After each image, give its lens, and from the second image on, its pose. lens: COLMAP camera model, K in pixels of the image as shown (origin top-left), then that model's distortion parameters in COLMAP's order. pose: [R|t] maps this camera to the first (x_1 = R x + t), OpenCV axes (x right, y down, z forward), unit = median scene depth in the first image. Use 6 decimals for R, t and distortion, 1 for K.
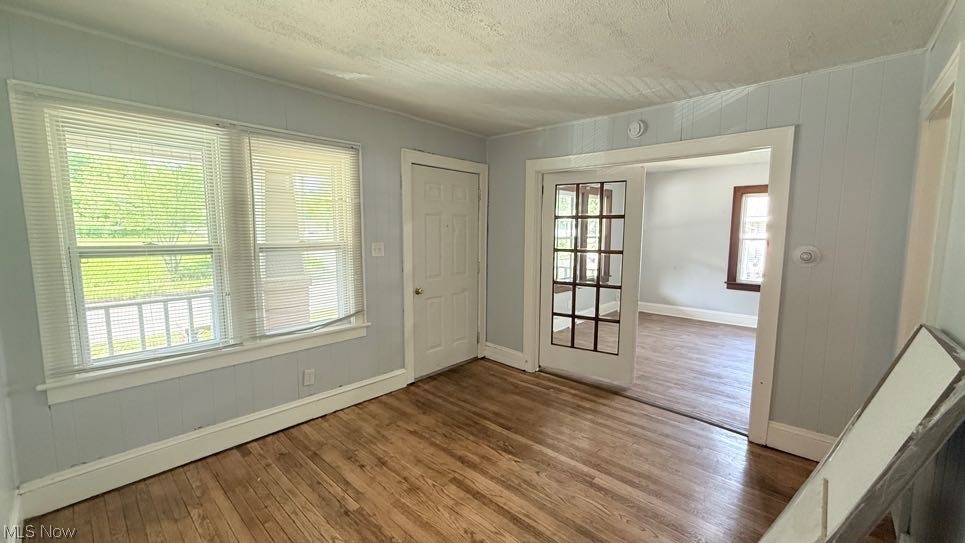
lens RADIAL K [[385.7, 0, 475.1], [0, 385.7, 272.3], [0, 0, 1]] dist [0.002968, -0.000566]
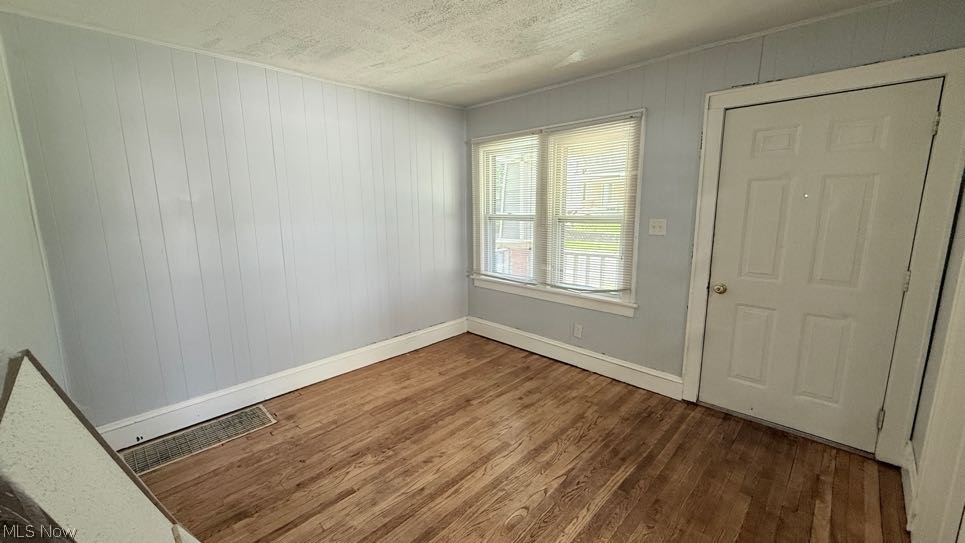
lens RADIAL K [[385.7, 0, 482.7], [0, 385.7, 272.3], [0, 0, 1]] dist [0.002968, -0.000566]
pose [[-0.014751, 0.171739, -0.985032, 0.700152], [-0.100060, 0.979940, 0.172350, -0.076982], [0.994872, 0.101105, 0.002730, 0.684051]]
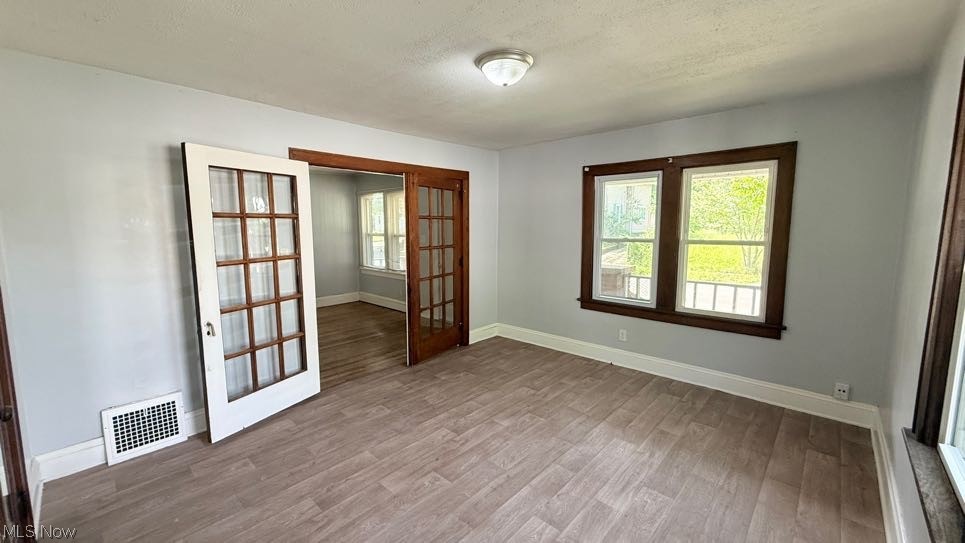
lens RADIAL K [[385.7, 0, 483.6], [0, 385.7, 268.8], [0, 0, 1]] dist [0.002968, -0.000566]
pose [[0.007186, 0.115063, -0.993332, 1.828574], [-0.099234, 0.988537, 0.113790, -0.175070], [0.995038, 0.097755, 0.018522, 1.420616]]
